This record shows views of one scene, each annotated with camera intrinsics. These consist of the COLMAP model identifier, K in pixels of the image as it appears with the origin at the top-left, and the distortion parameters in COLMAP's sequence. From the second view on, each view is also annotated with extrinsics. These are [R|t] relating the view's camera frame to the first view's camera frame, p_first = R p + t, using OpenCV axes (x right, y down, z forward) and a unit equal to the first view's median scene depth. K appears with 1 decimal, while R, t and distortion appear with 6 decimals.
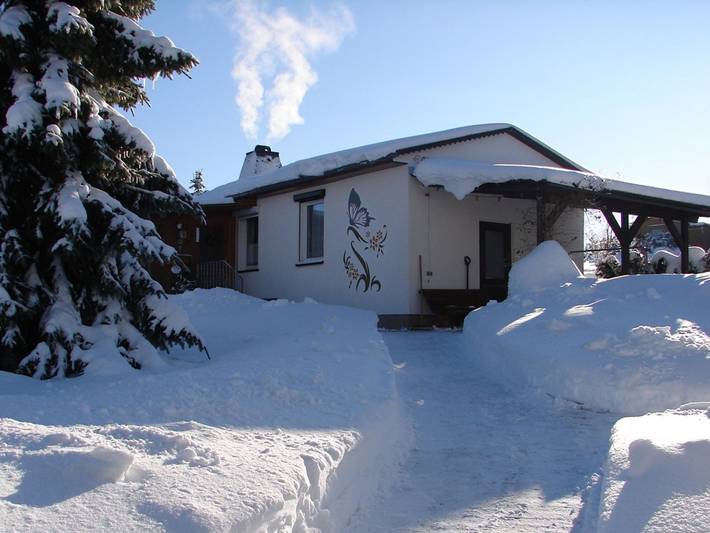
lens RADIAL K [[773.6, 0, 355.0], [0, 773.6, 266.5], [0, 0, 1]] dist [-0.155988, 0.001642]
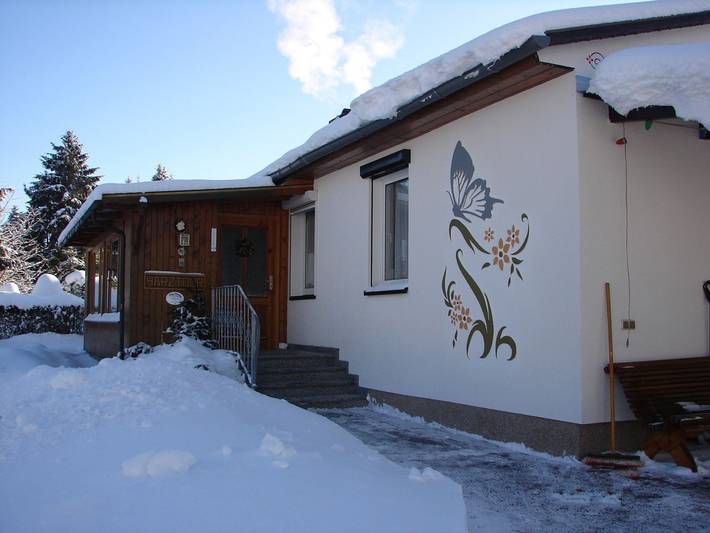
lens RADIAL K [[773.6, 0, 355.0], [0, 773.6, 266.5], [0, 0, 1]] dist [-0.155988, 0.001642]
pose [[0.980744, -0.009581, -0.195061, 0.027273], [0.009521, 0.999954, -0.001245, -0.022343], [0.195064, -0.000636, 0.980790, 0.517144]]
